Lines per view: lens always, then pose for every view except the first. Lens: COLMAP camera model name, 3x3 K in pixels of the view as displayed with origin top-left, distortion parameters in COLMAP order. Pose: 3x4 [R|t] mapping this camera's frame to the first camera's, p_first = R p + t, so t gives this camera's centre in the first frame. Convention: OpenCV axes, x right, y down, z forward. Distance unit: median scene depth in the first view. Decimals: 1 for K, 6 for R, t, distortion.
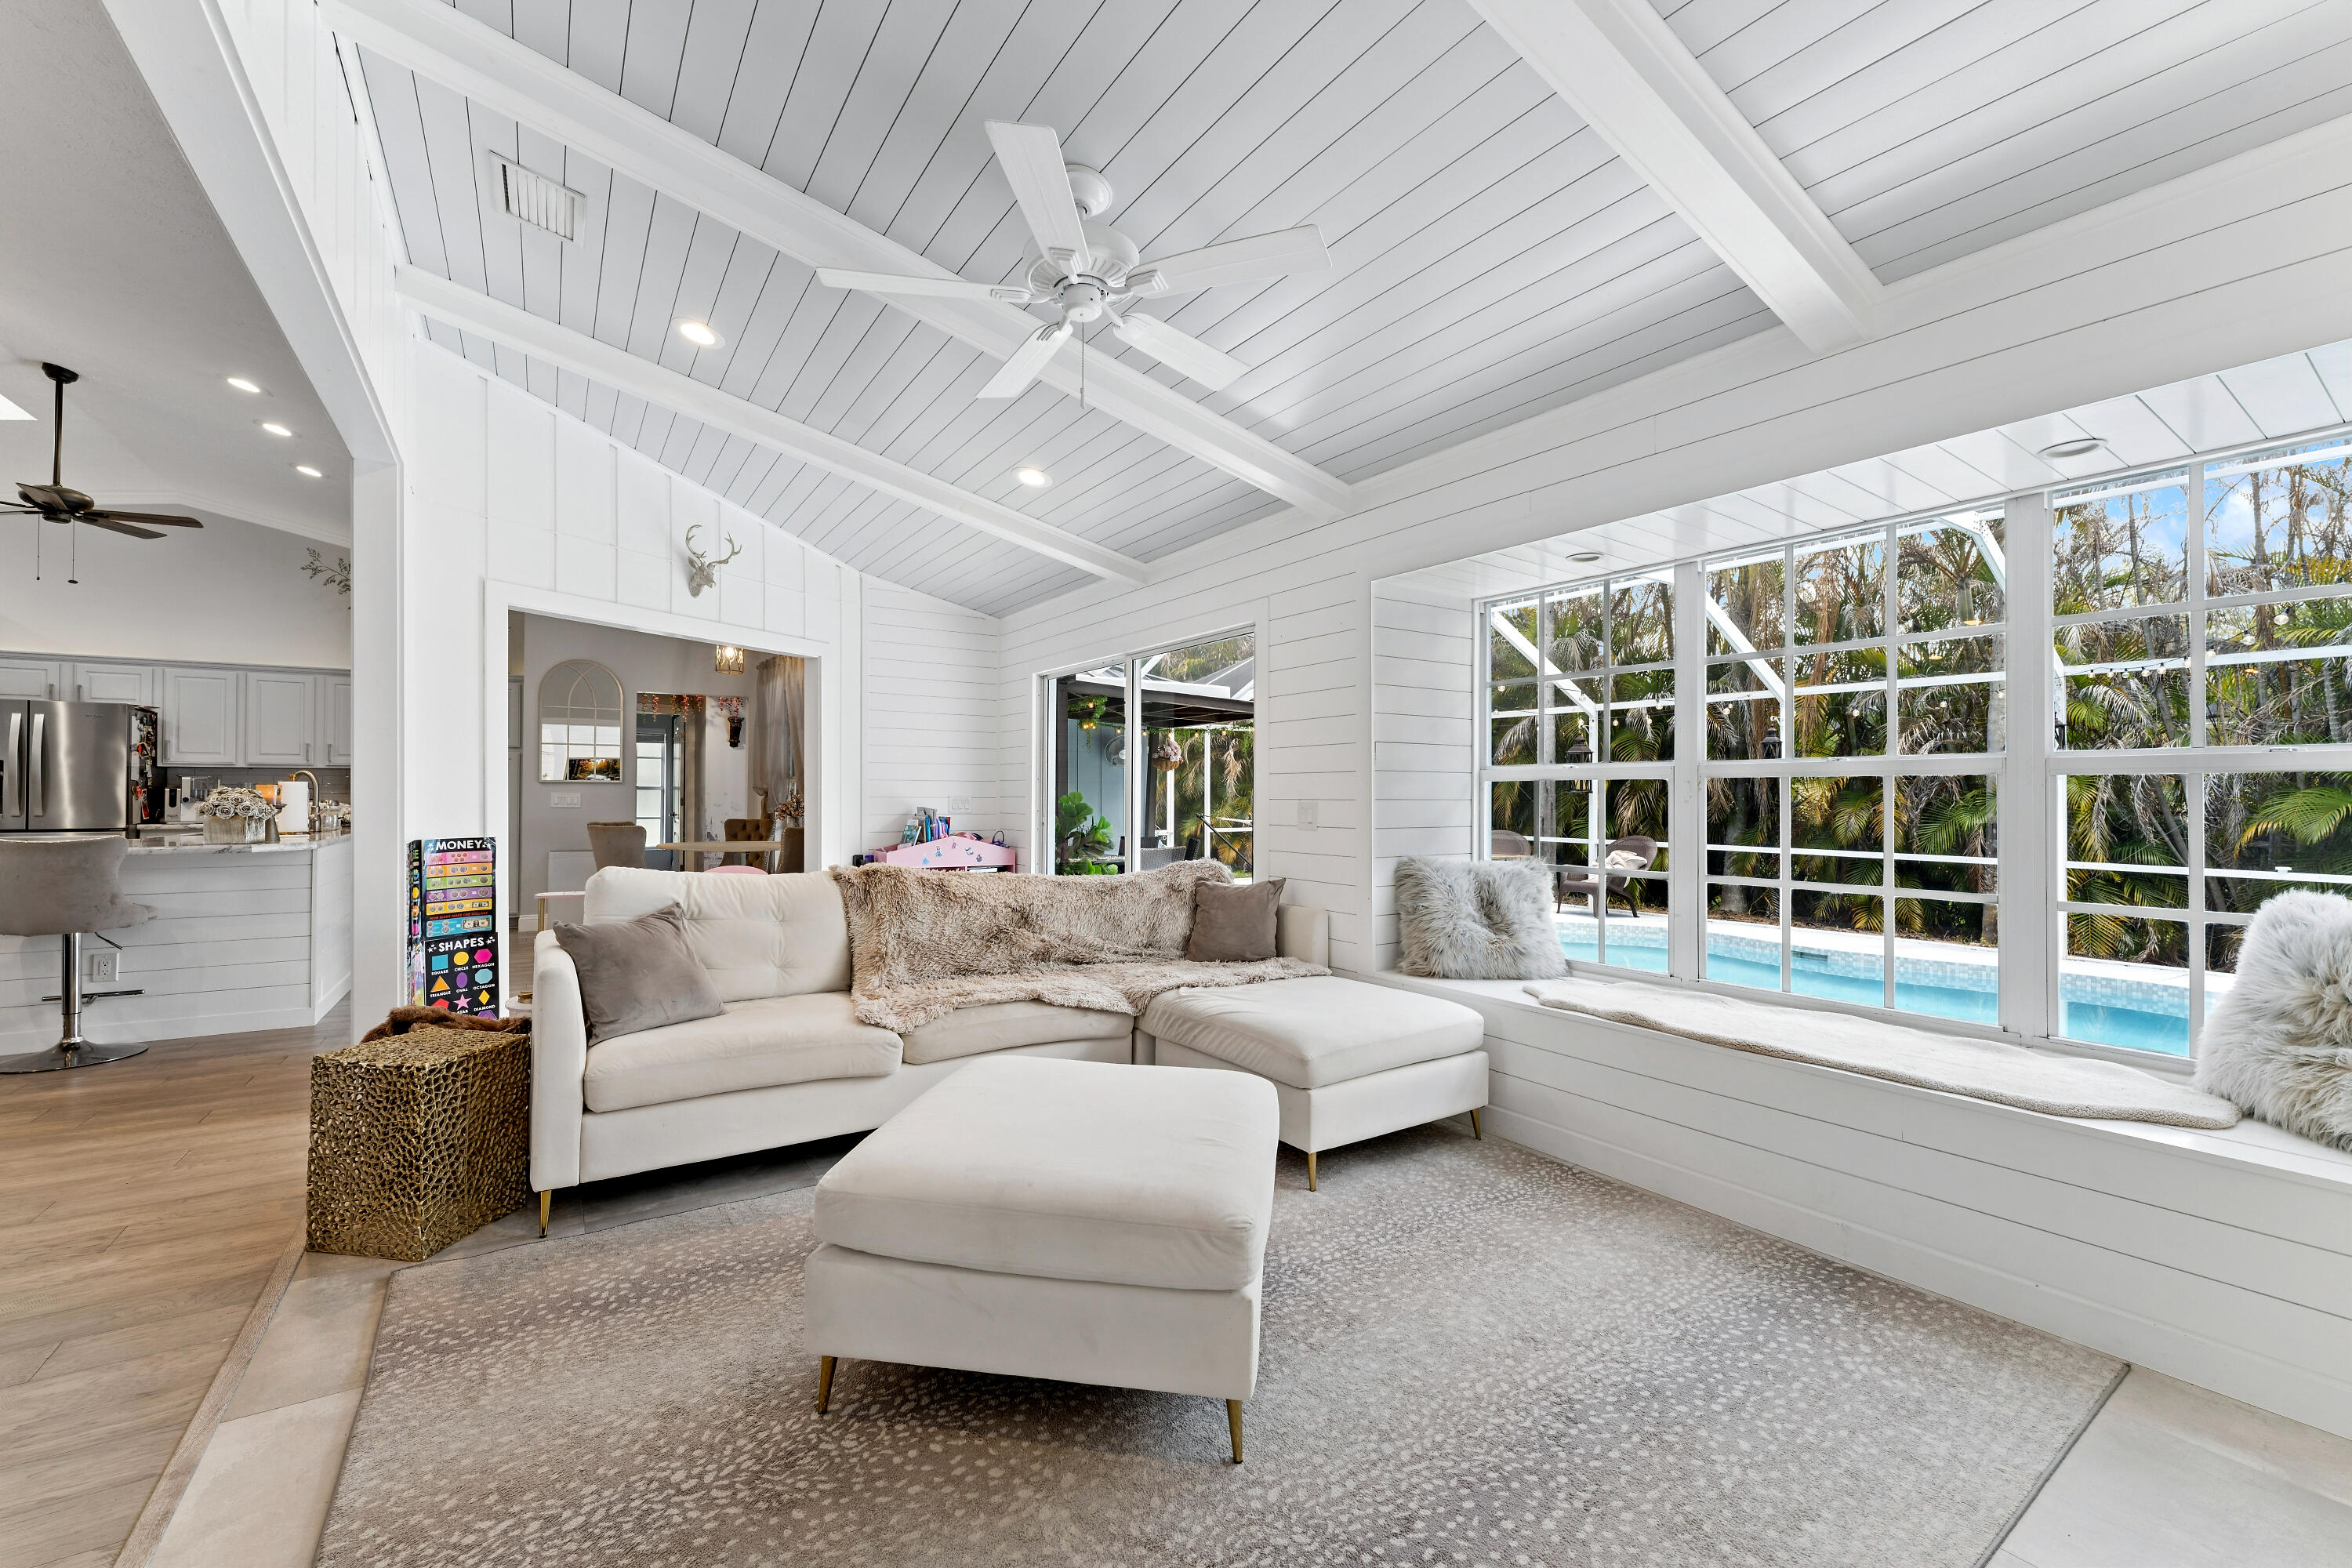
lens RADIAL K [[940.6, 0, 1176.0], [0, 940.6, 784.0], [0, 0, 1]] dist [-0.003459, -0.000525]
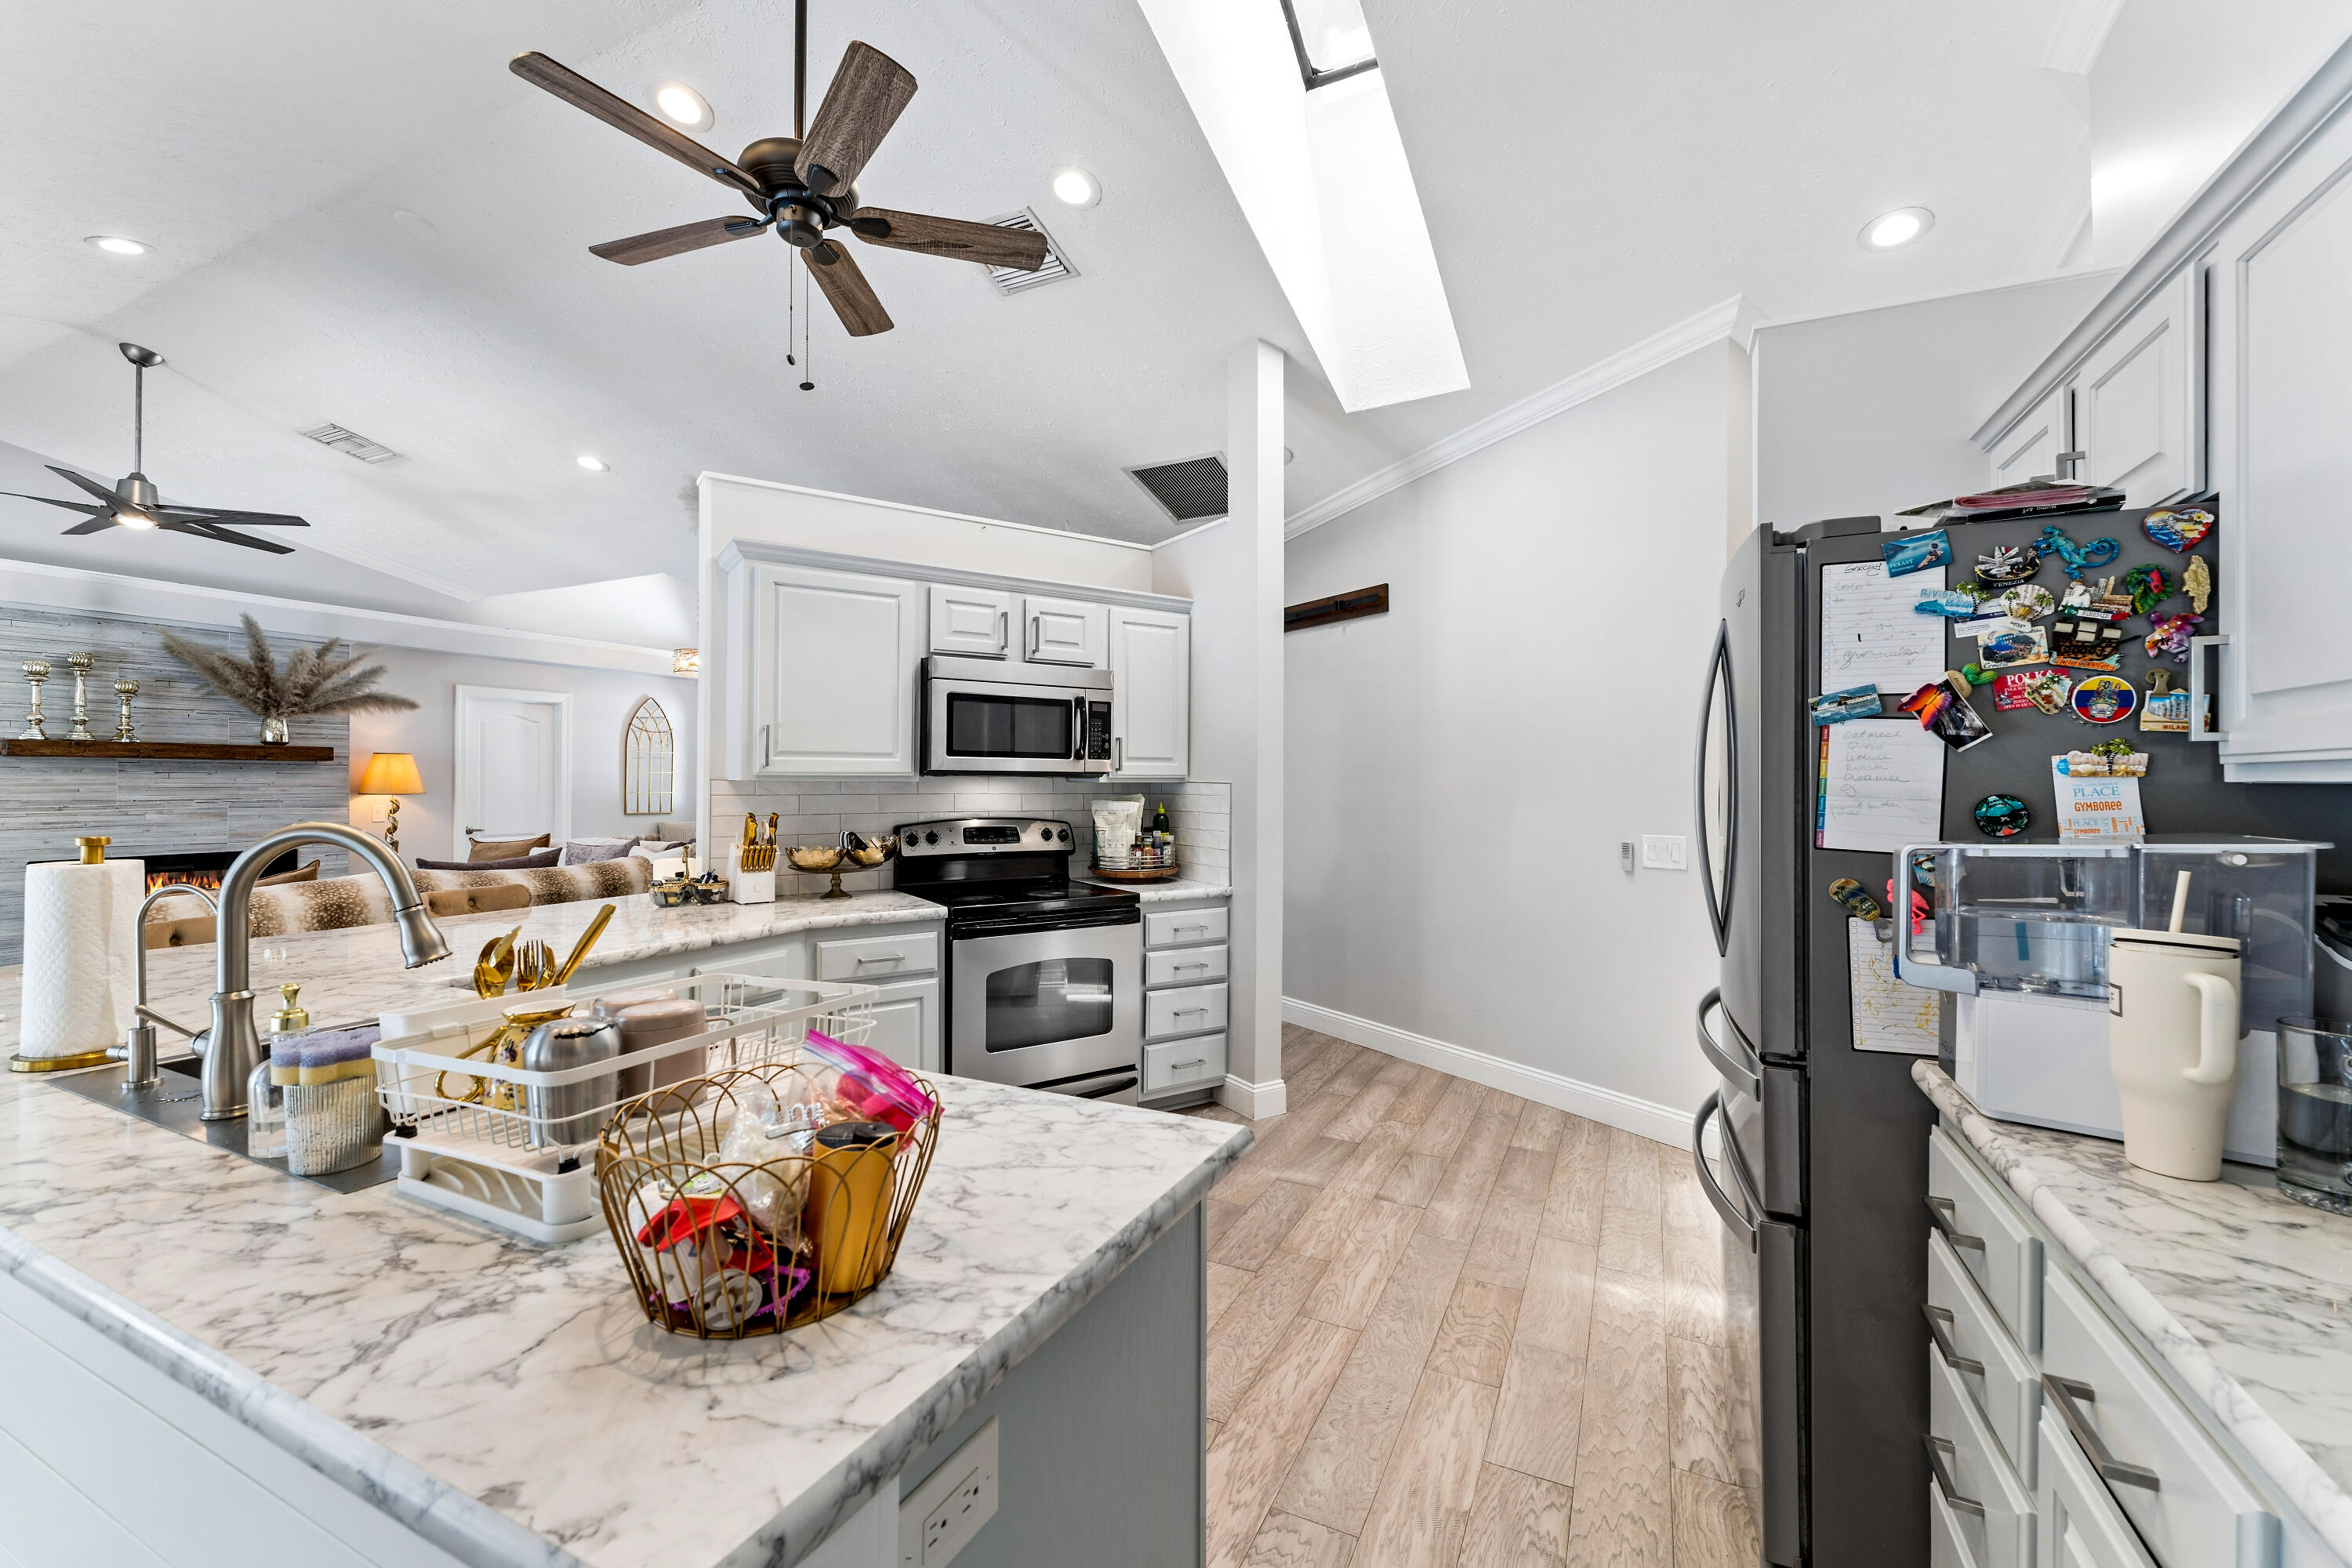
lens RADIAL K [[957.6, 0, 1171.4], [0, 957.6, 778.1], [0, 0, 1]] dist [0.003100, 0.000180]
pose [[-0.870881, -0.005931, -0.491458, -0.856354], [0.000929, 0.999906, -0.013713, -0.018414], [0.491493, -0.012399, -0.870793, 1.112605]]
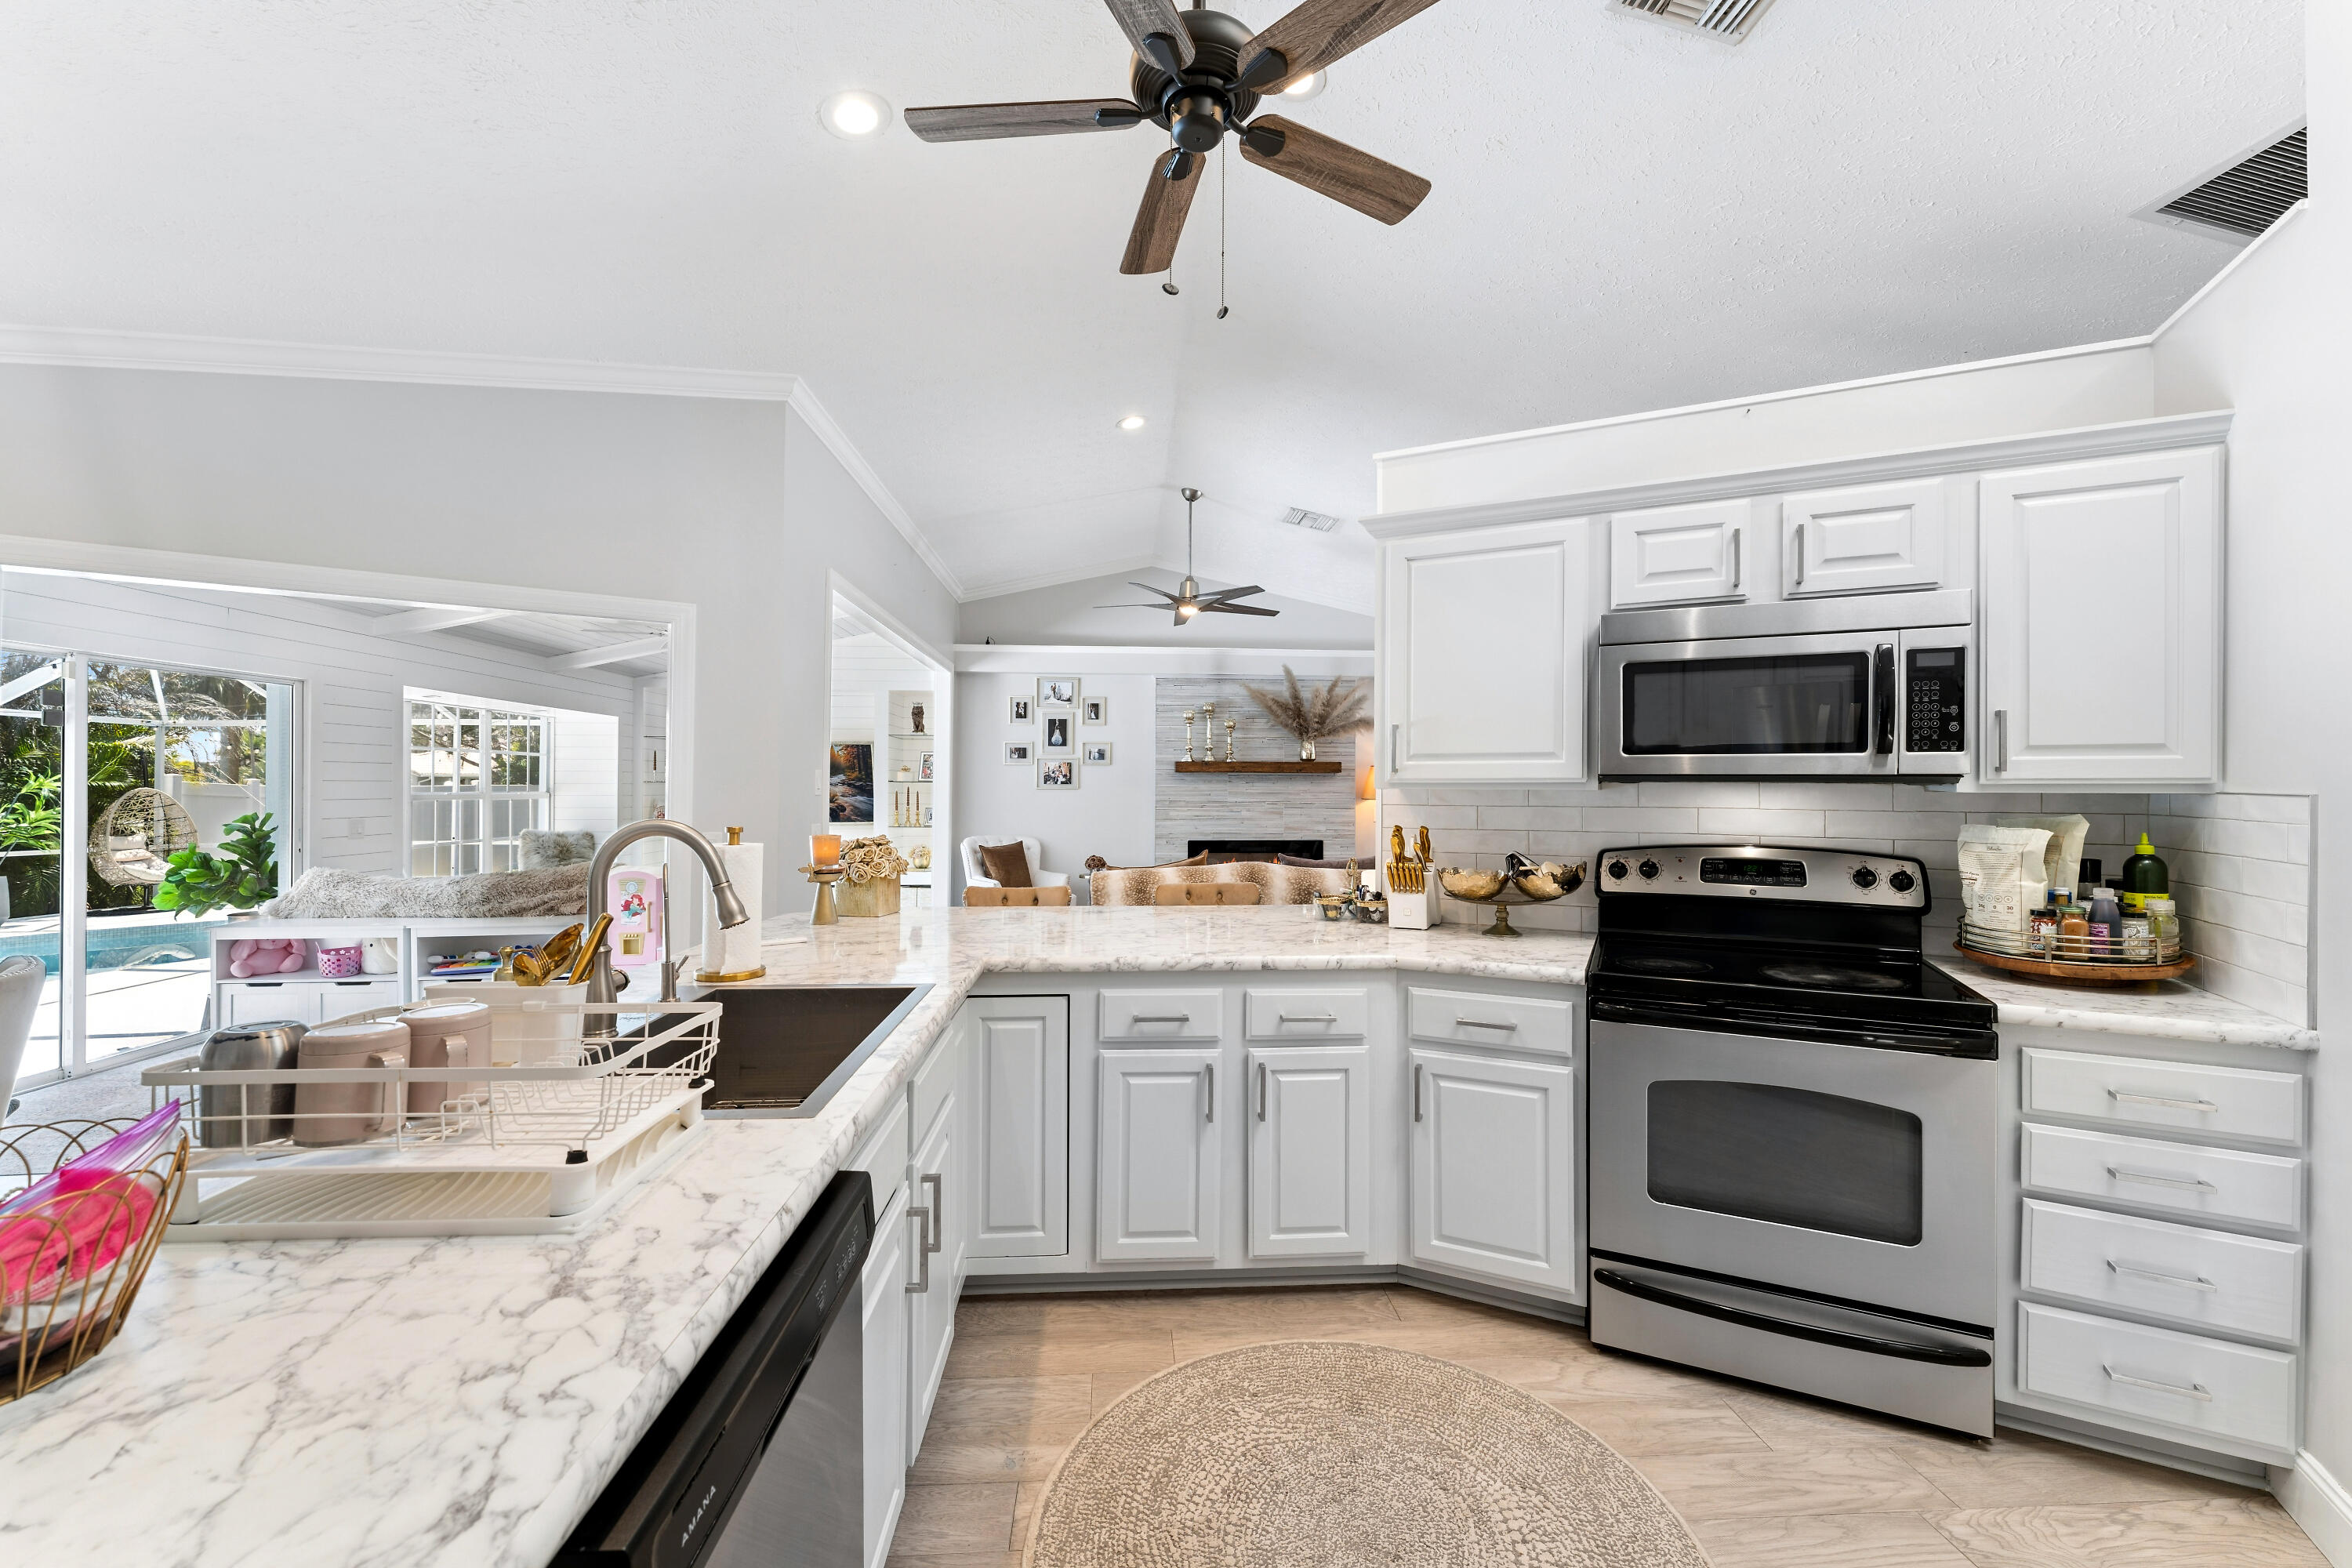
lens RADIAL K [[945.6, 0, 1176.0], [0, 945.6, 784.0], [0, 0, 1]] dist [0.001877, 0.000258]
pose [[-0.859571, -0.003472, 0.511005, -1.044173], [-0.010286, 0.999892, -0.010510, -0.020739], [-0.510913, -0.014290, -0.859514, 0.996618]]
